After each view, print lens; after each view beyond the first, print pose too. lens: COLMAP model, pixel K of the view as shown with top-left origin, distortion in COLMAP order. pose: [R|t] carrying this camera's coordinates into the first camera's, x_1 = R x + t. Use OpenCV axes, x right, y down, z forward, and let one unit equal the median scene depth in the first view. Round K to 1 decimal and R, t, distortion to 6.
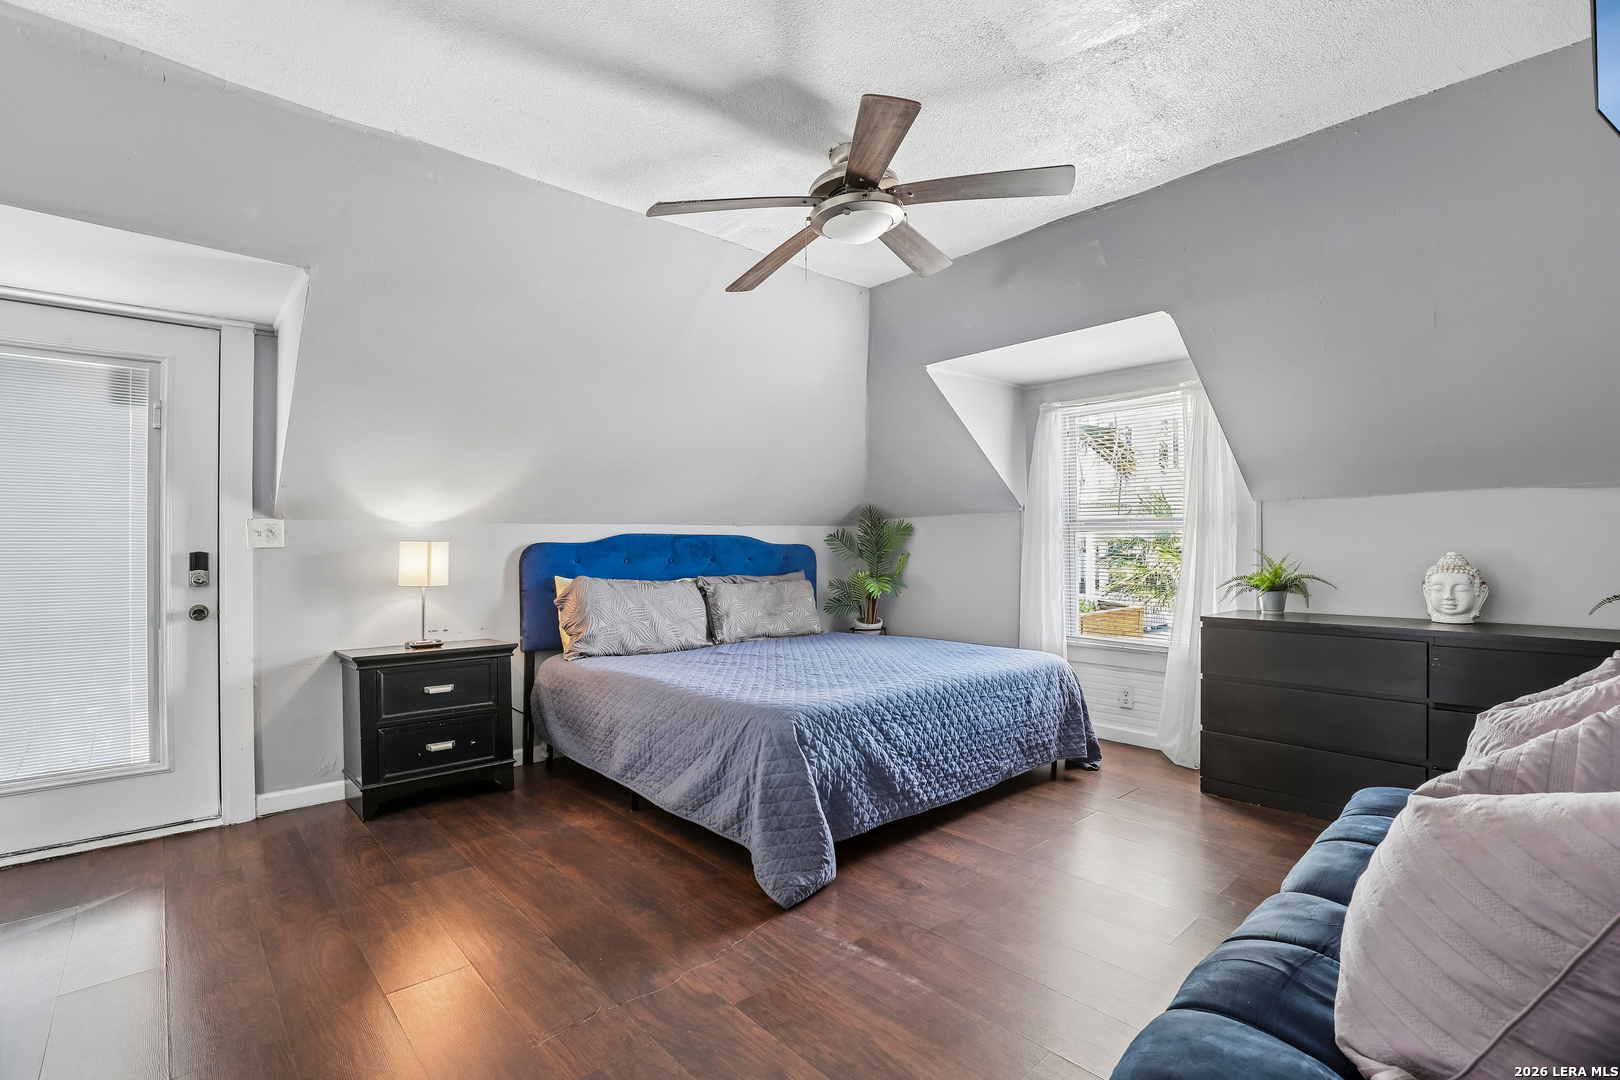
lens RADIAL K [[718.8, 0, 809.6], [0, 718.8, 548.0], [0, 0, 1]] dist [-0.003174, -0.000118]
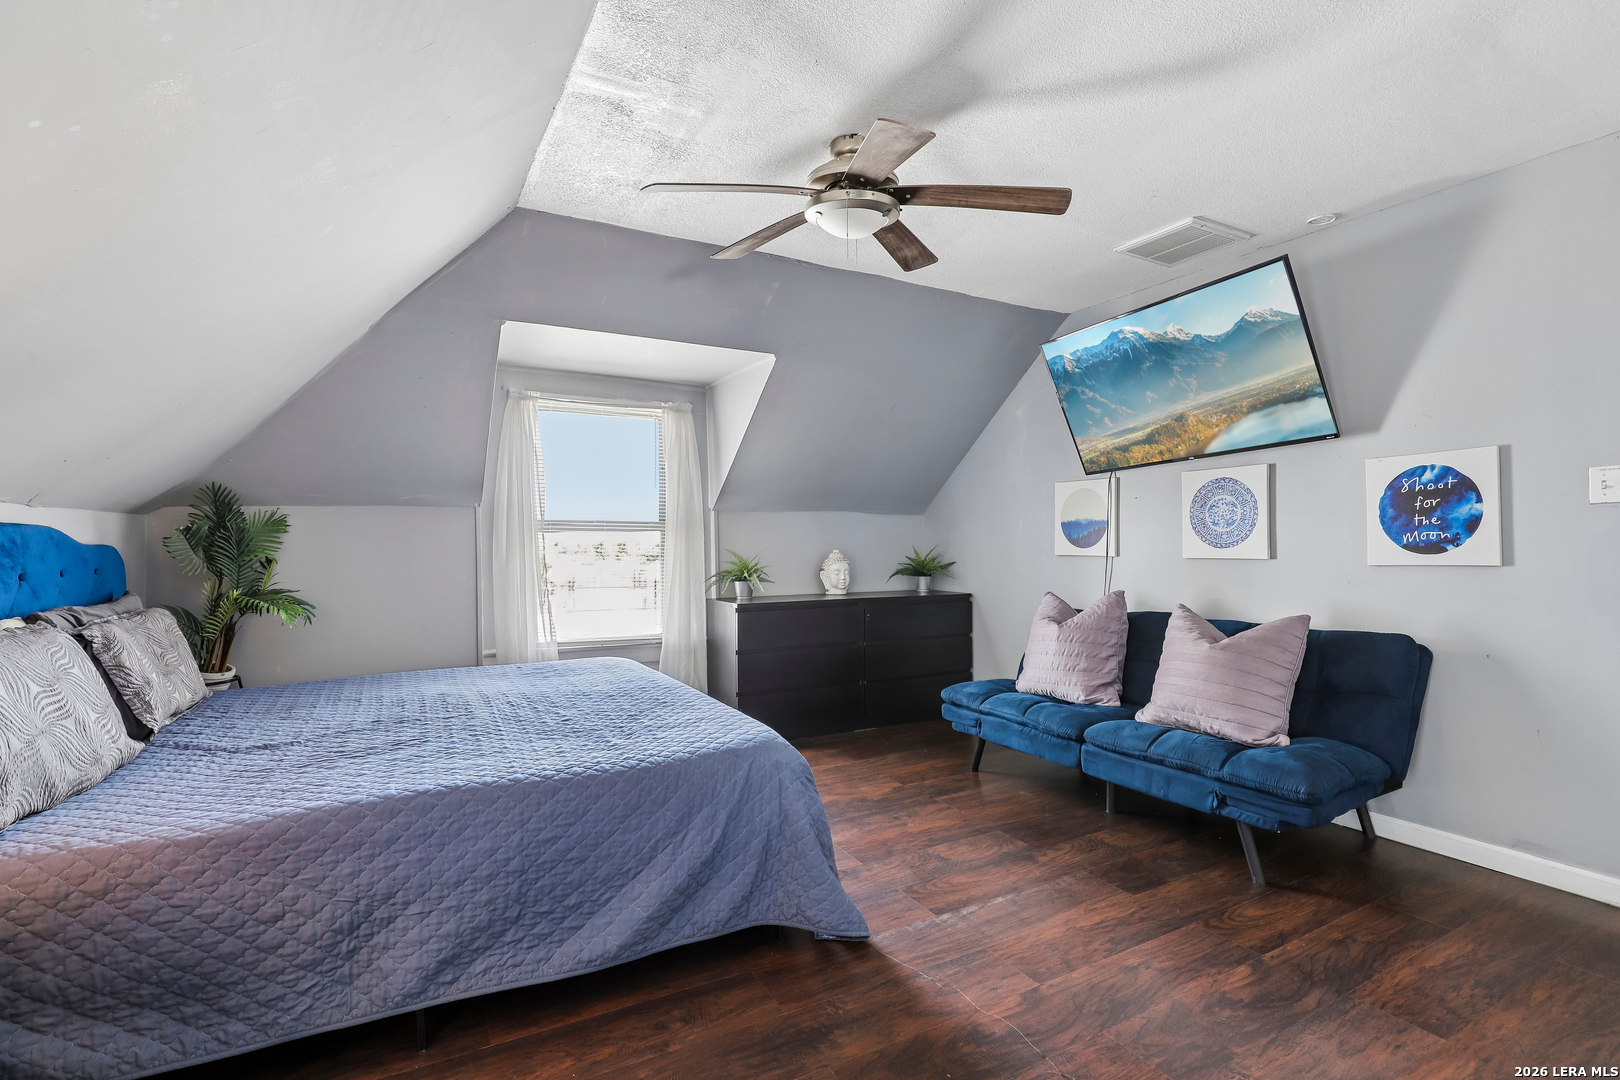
lens RADIAL K [[756.4, 0, 811.3], [0, 756.4, 537.8], [0, 0, 1]] dist [-0.033987, 0.005149]
pose [[0.249208, 0.013108, 0.968361, -0.730341], [0.008710, 0.999838, -0.015776, 0.004304], [-0.968411, 0.012366, 0.249053, 0.613438]]
